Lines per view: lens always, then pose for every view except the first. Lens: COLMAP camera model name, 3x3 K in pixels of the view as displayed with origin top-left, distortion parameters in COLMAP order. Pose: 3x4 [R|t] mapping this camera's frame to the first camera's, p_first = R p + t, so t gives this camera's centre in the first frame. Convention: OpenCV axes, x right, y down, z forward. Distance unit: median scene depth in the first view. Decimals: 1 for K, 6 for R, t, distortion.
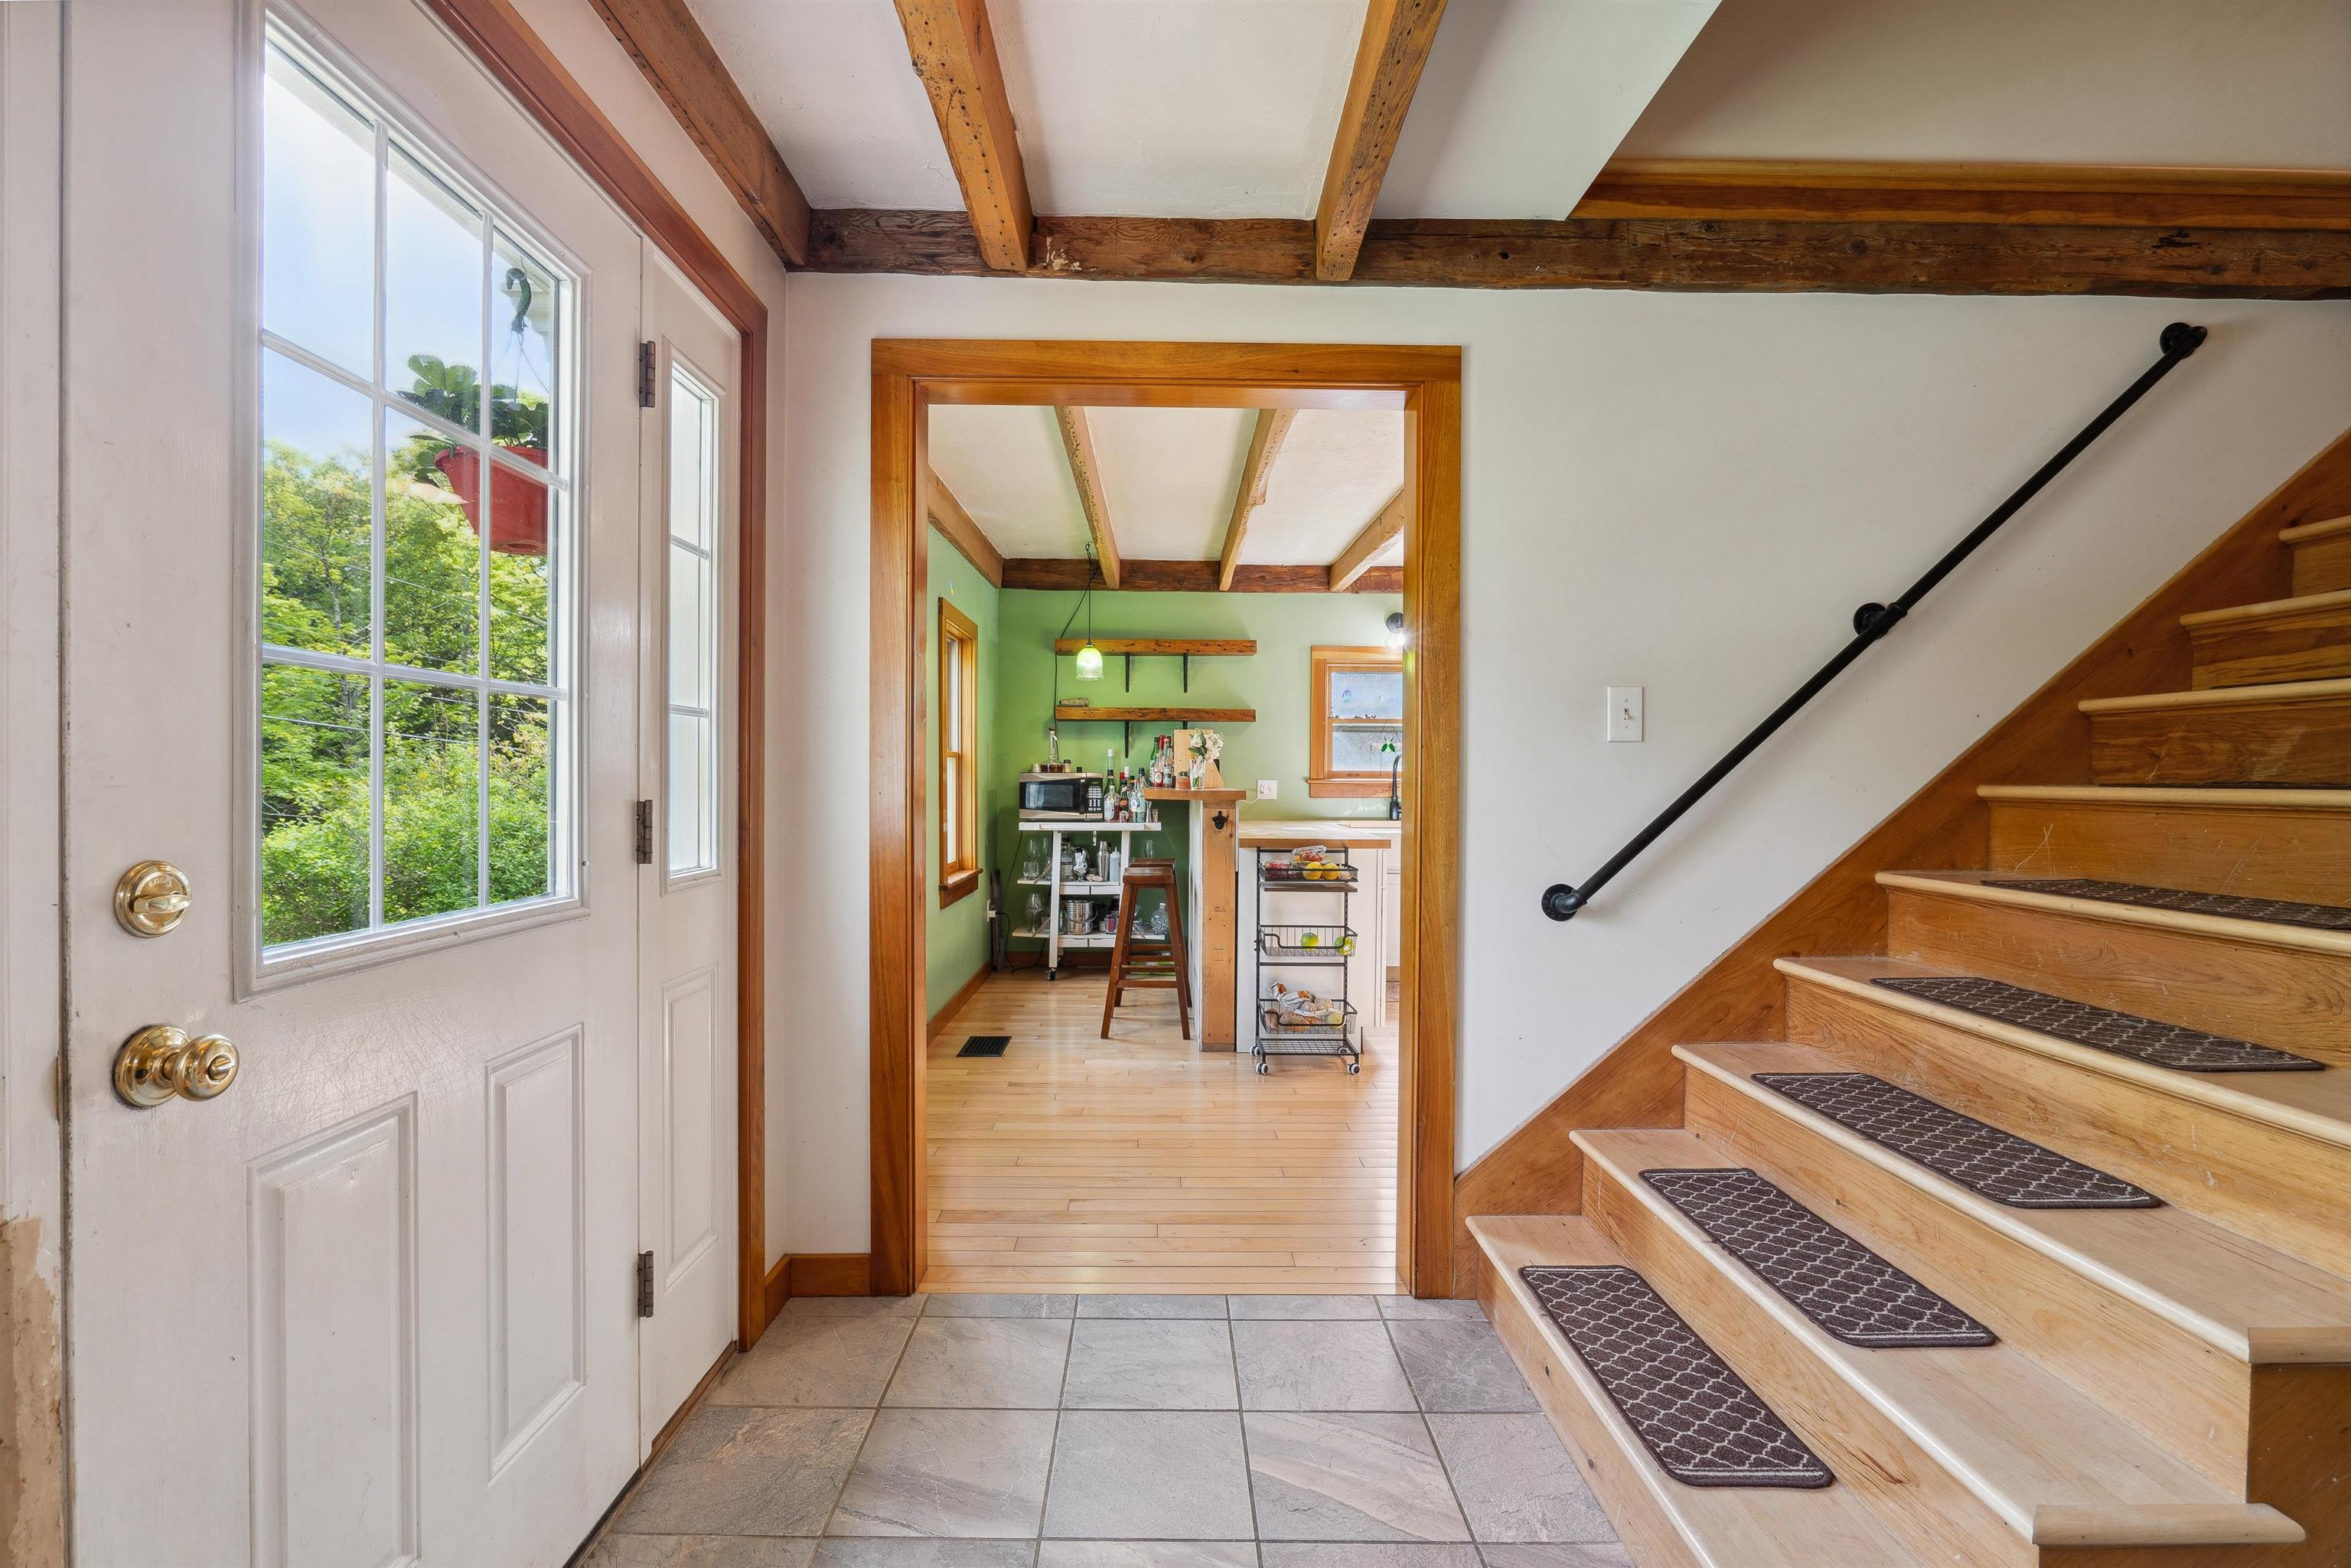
lens RADIAL K [[1053.8, 0, 1177.8], [0, 1053.8, 784.6], [0, 0, 1]] dist [-0.001790, -0.000025]
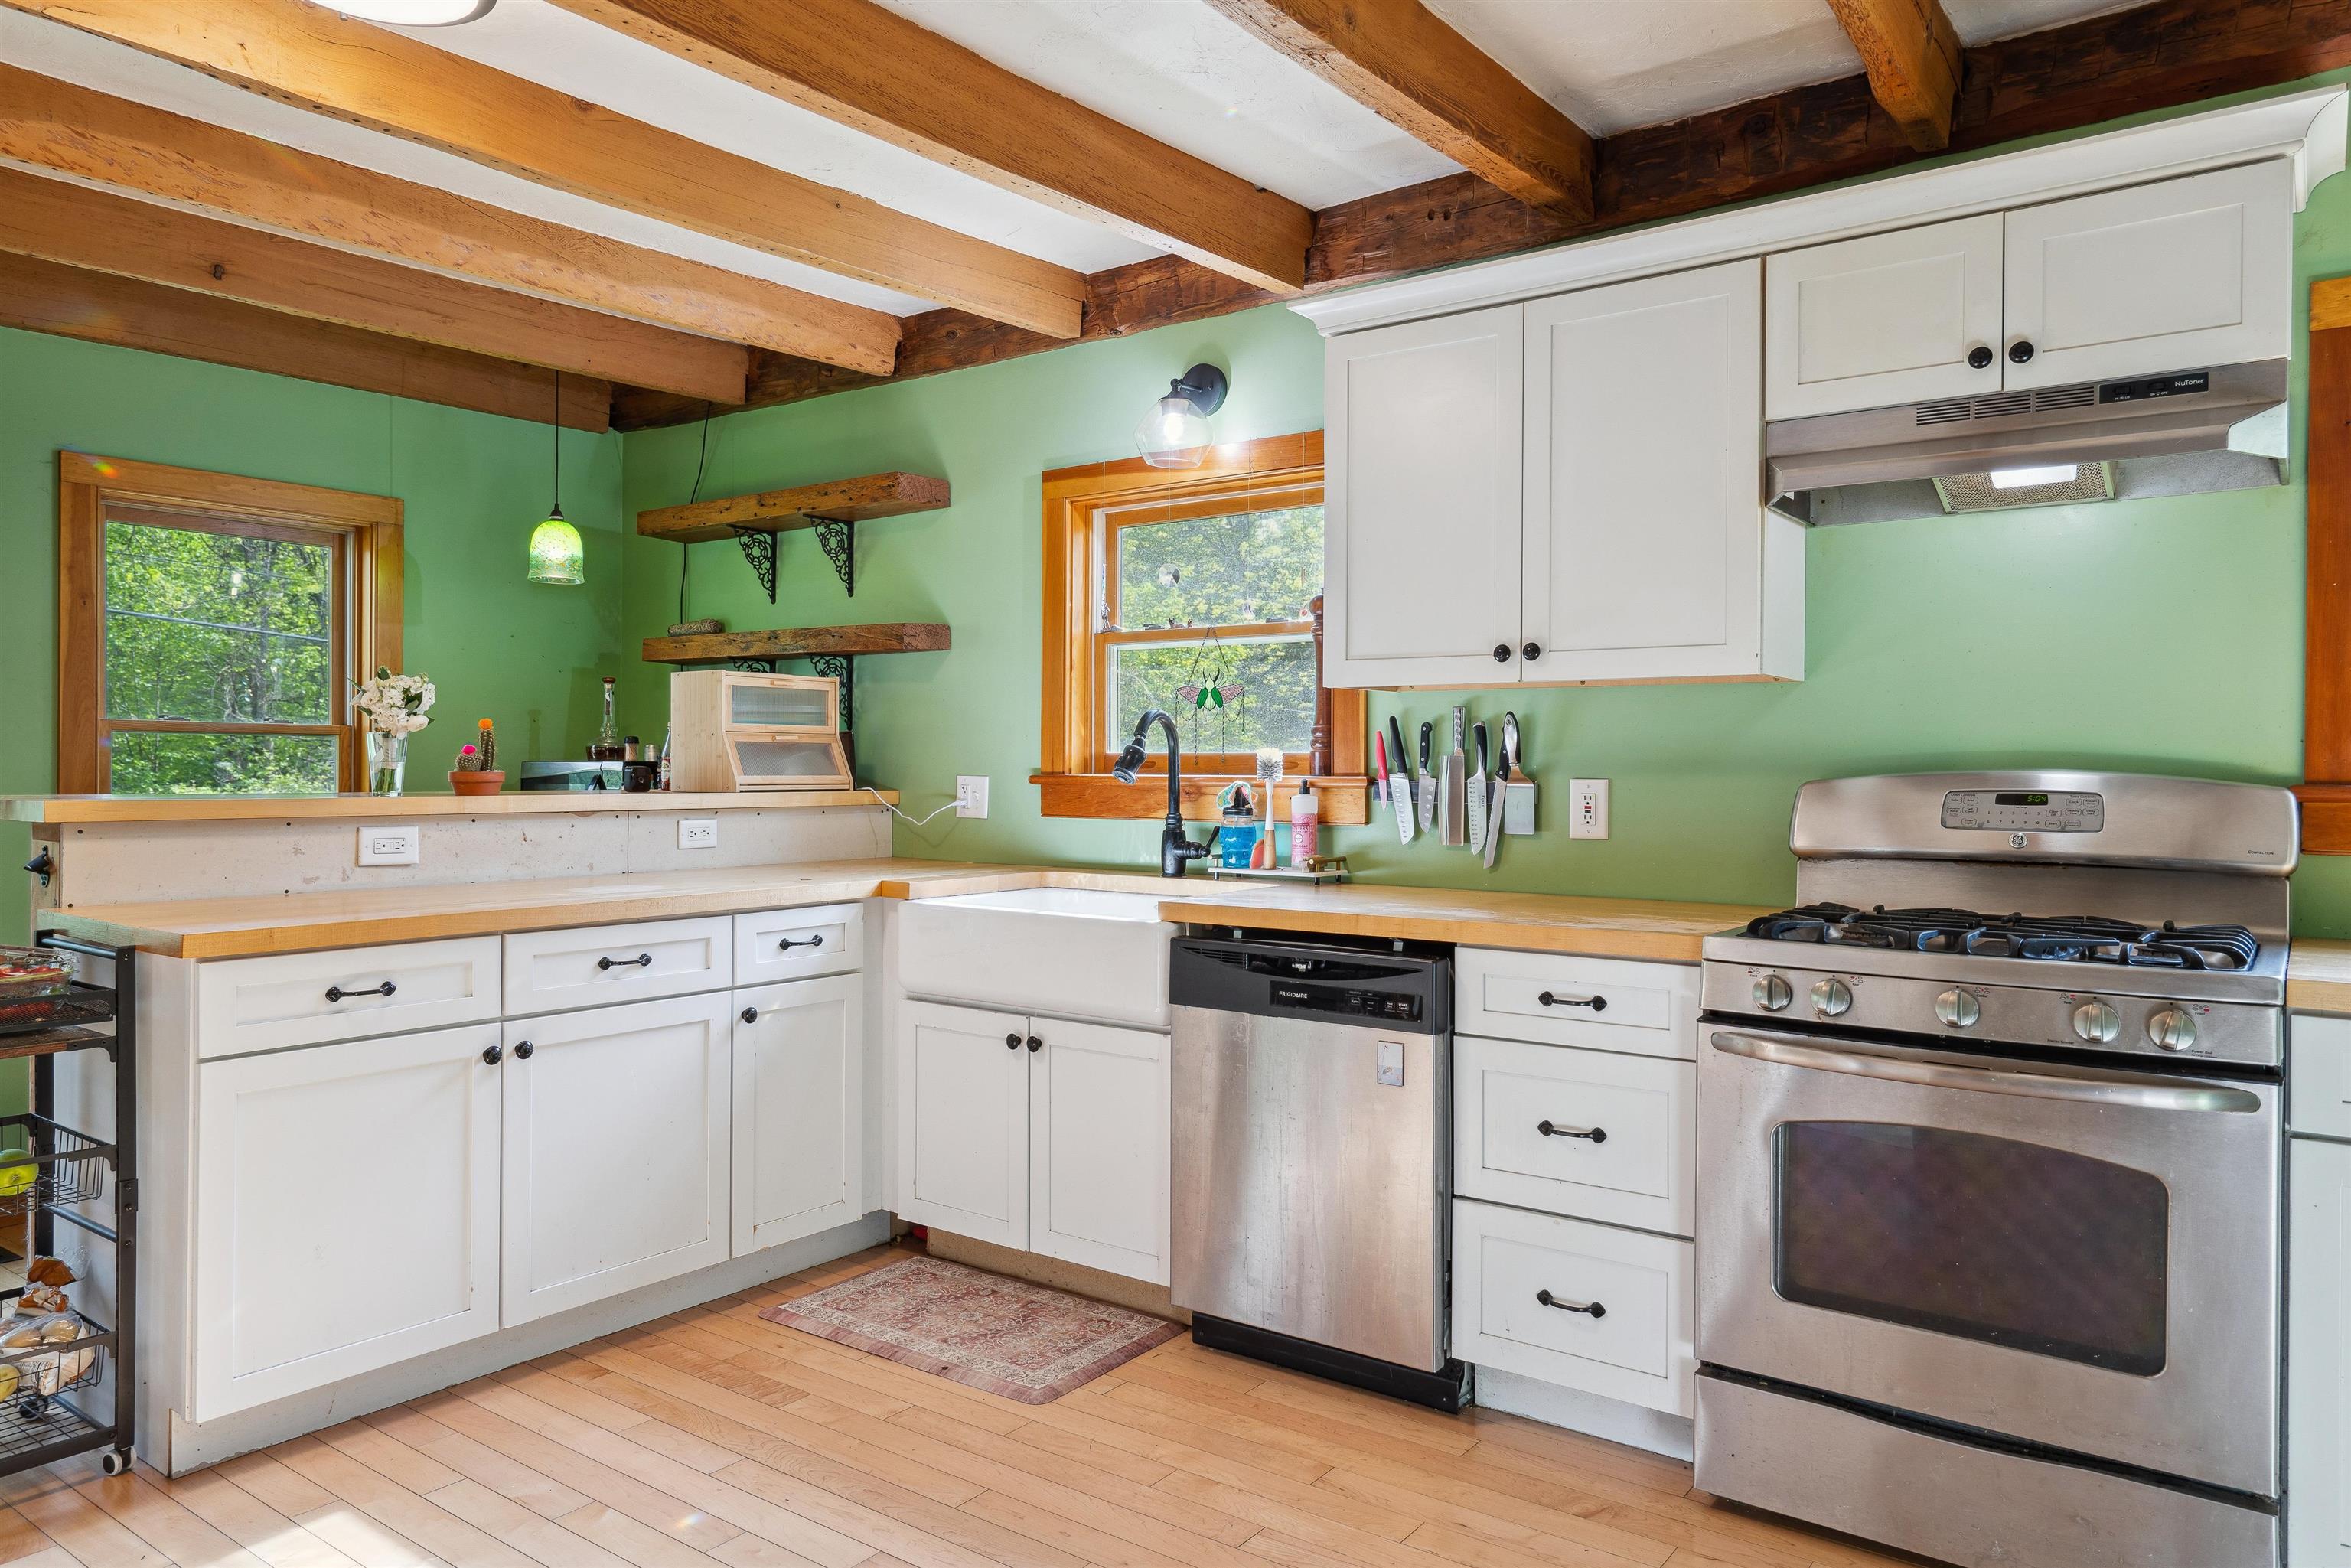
lens RADIAL K [[1540.7, 0, 1174.7], [0, 1540.7, 765.5], [0, 0, 1]] dist [-0.005225, -0.002373]
pose [[0.793288, -0.005327, -0.608823, 0.564117], [0.001313, 0.999974, -0.007039, -0.003666], [0.608845, 0.004784, 0.793275, 0.521344]]
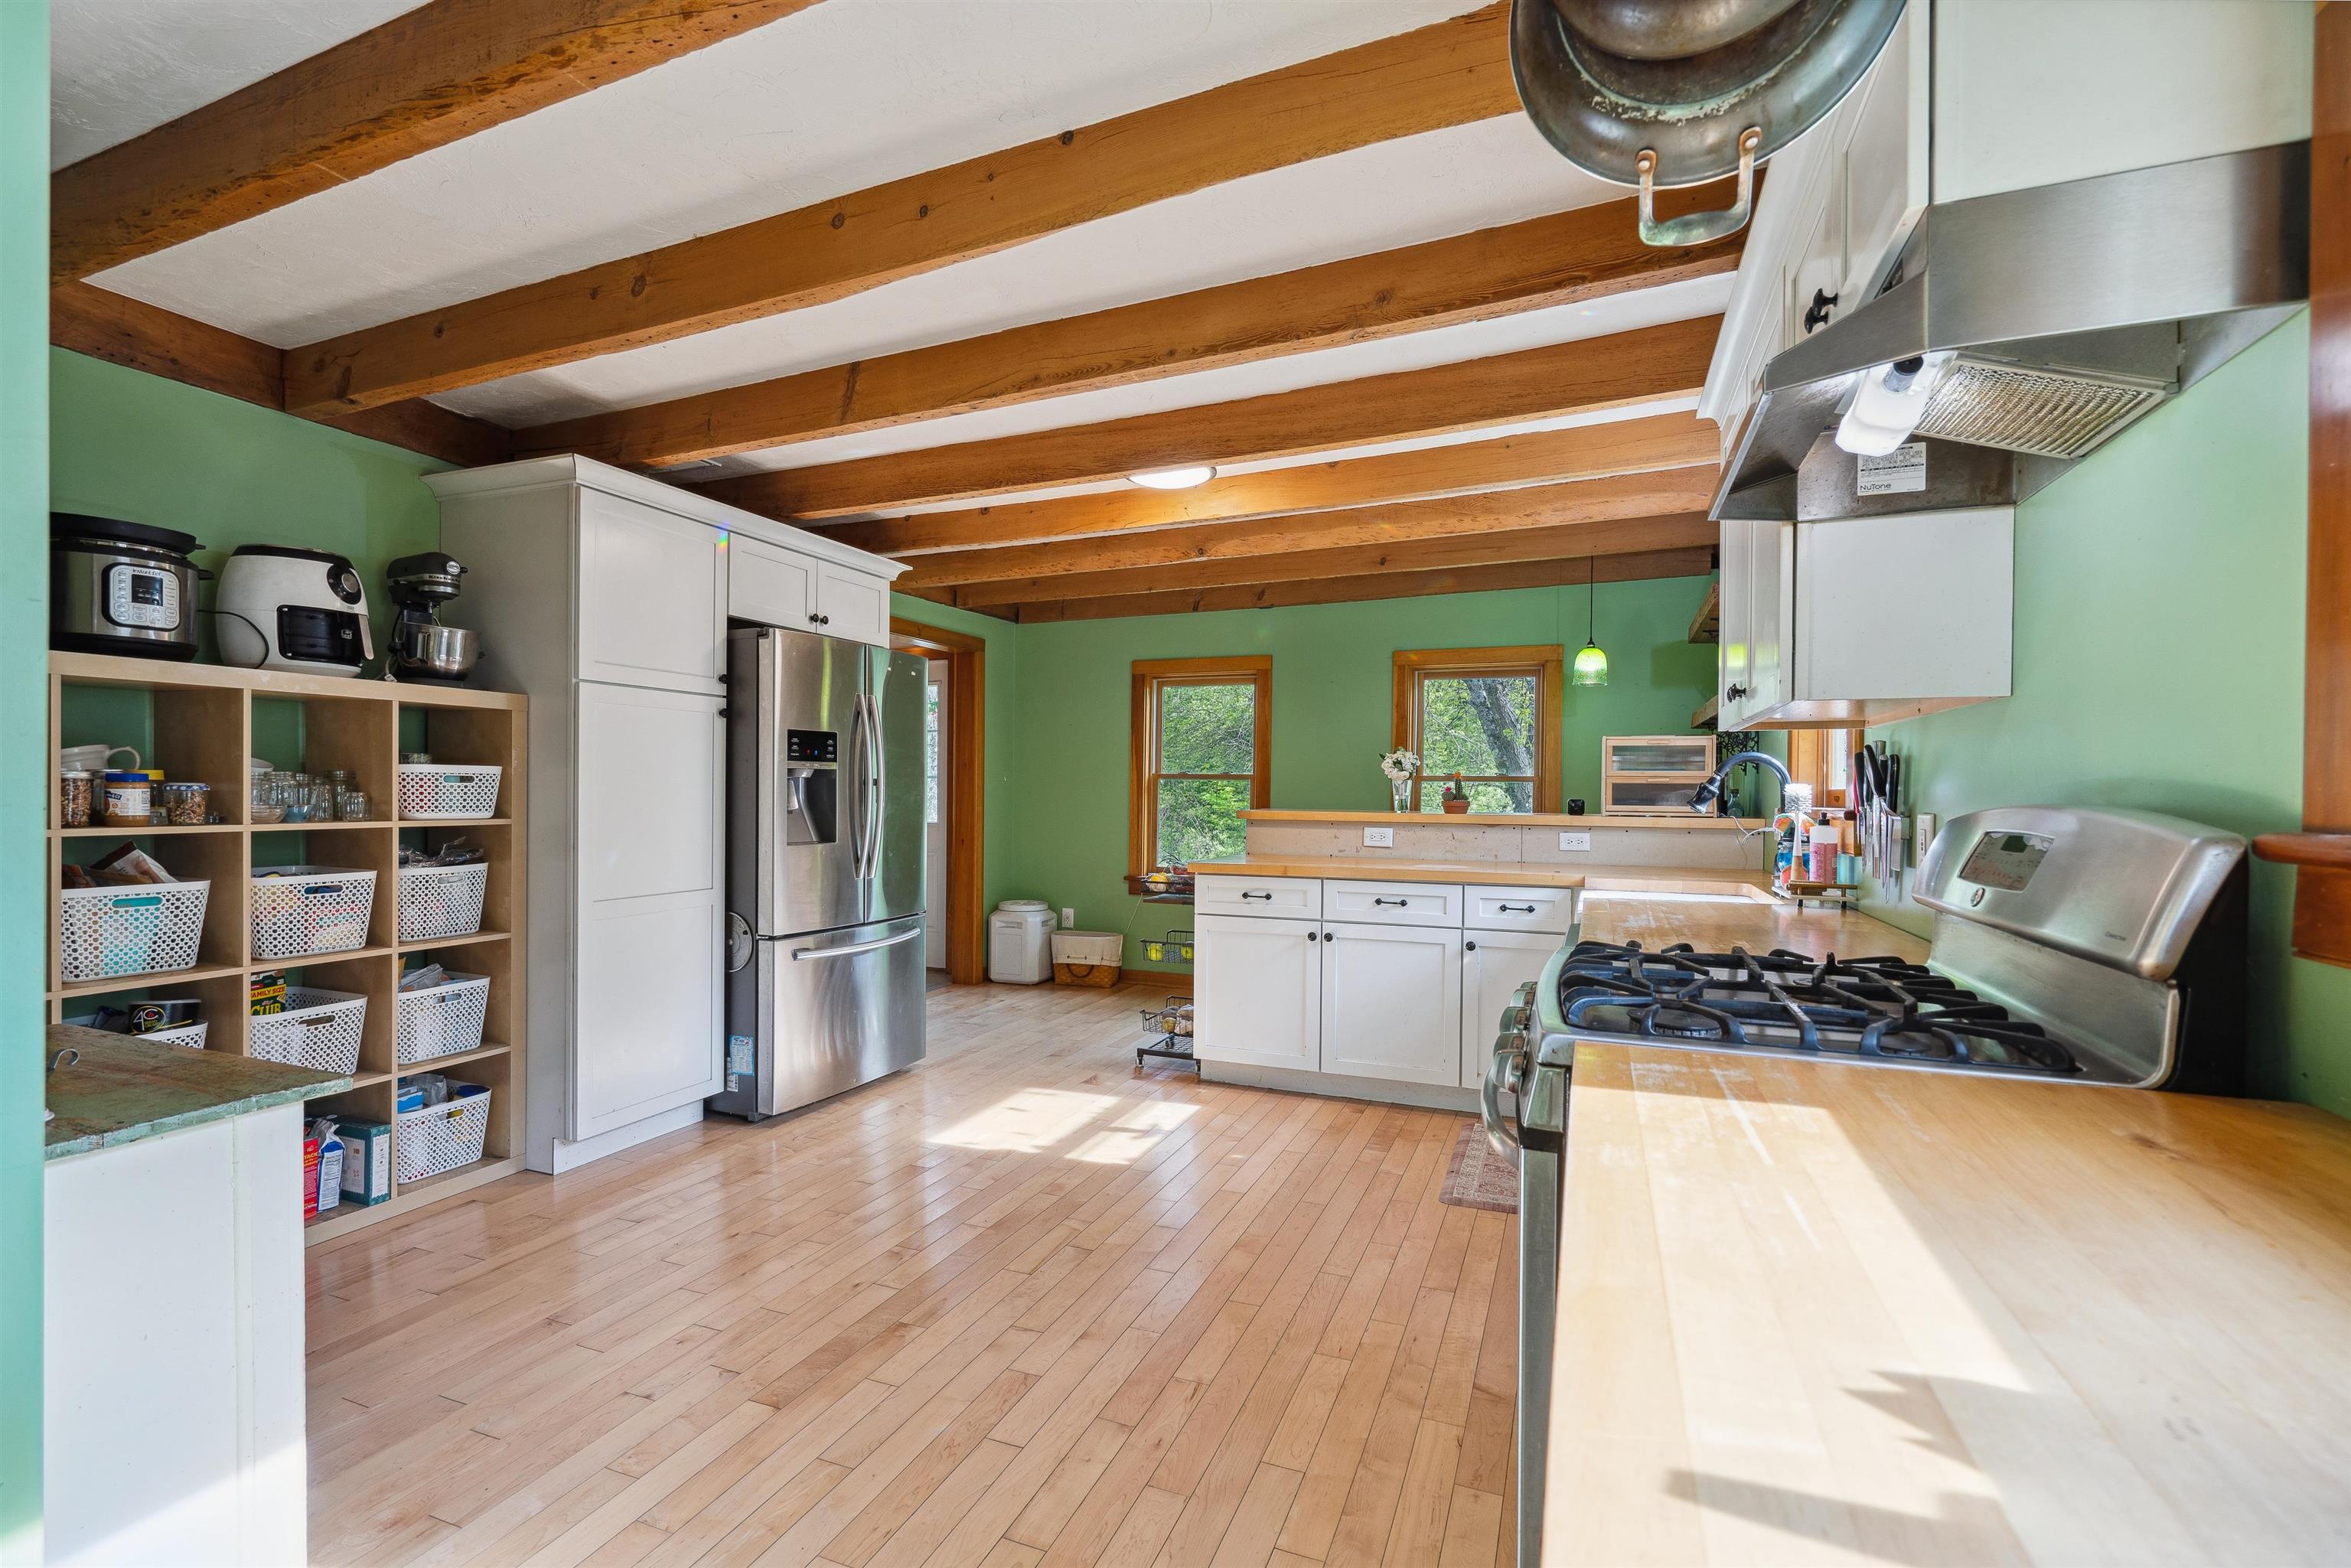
lens RADIAL K [[1053.8, 0, 1177.8], [0, 1053.8, 800.5], [0, 0, 1]] dist [-0.001790, -0.000025]
pose [[-0.375843, -0.005296, -0.926668, 0.833237], [-0.015148, 0.999885, 0.000430, -0.003644], [0.926560, 0.014199, -0.375880, 1.088040]]
